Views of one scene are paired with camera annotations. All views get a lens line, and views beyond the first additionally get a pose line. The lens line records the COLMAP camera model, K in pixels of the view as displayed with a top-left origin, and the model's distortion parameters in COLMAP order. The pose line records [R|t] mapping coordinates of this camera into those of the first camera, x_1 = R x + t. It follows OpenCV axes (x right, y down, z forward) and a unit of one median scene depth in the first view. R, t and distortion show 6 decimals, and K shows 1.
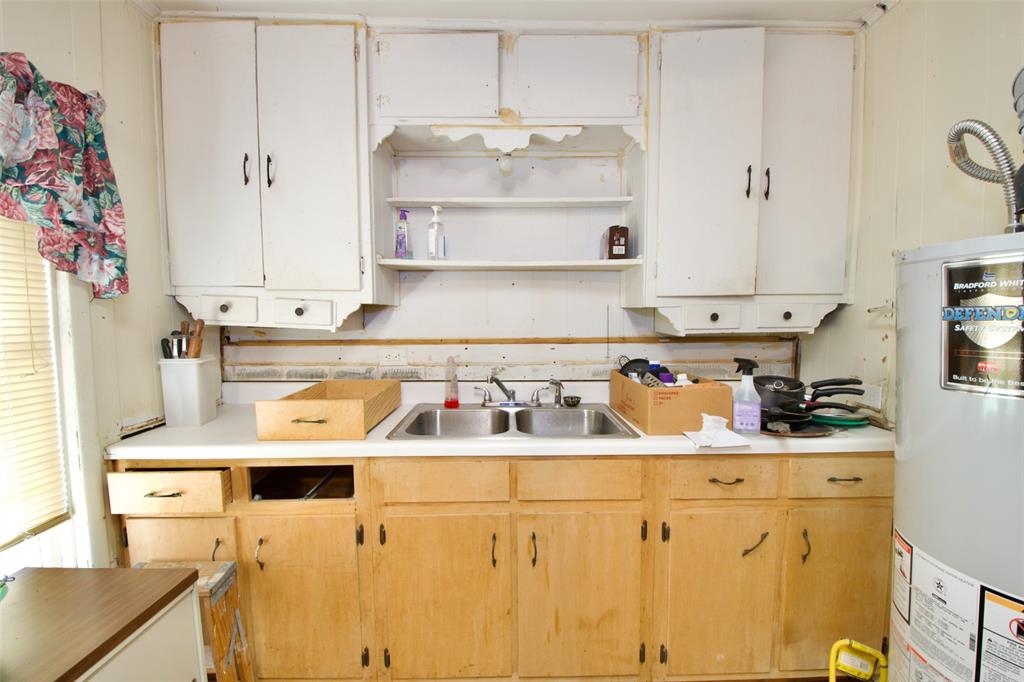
lens RADIAL K [[452.8, 0, 507.7], [0, 452.8, 351.3], [0, 0, 1]] dist [0.020112, -0.023926]
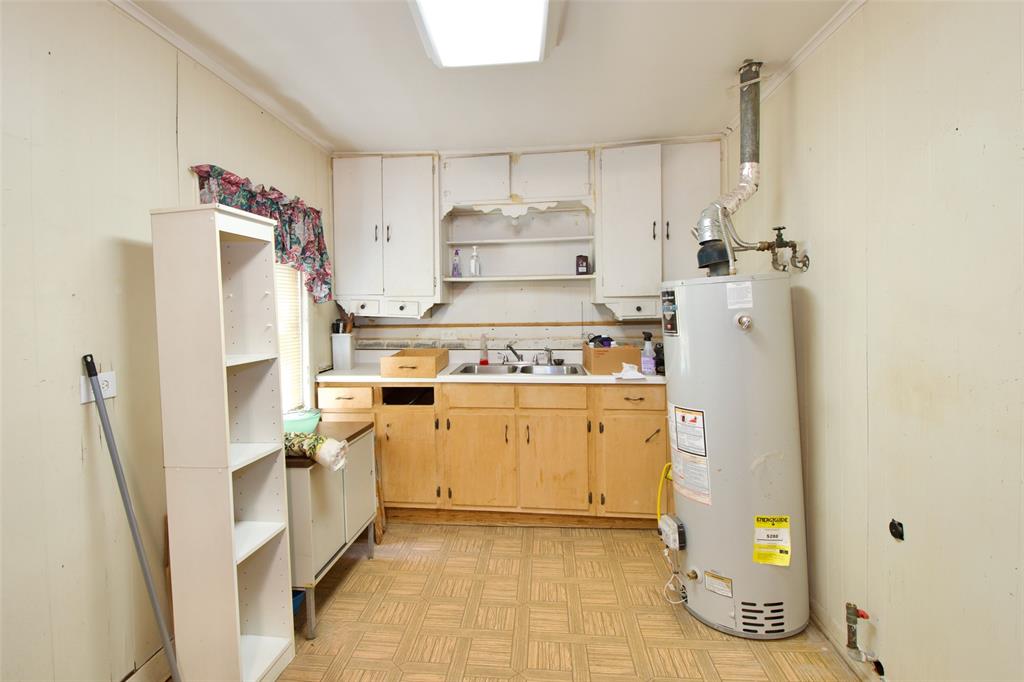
lens RADIAL K [[486.8, 0, 489.3], [0, 486.8, 343.9], [0, 0, 1]] dist [-0.000681, -0.000587]
pose [[0.993728, -0.001282, -0.111817, 0.112660], [0.001037, 0.999997, -0.002249, 0.062049], [0.111820, 0.002119, 0.993726, -0.914414]]
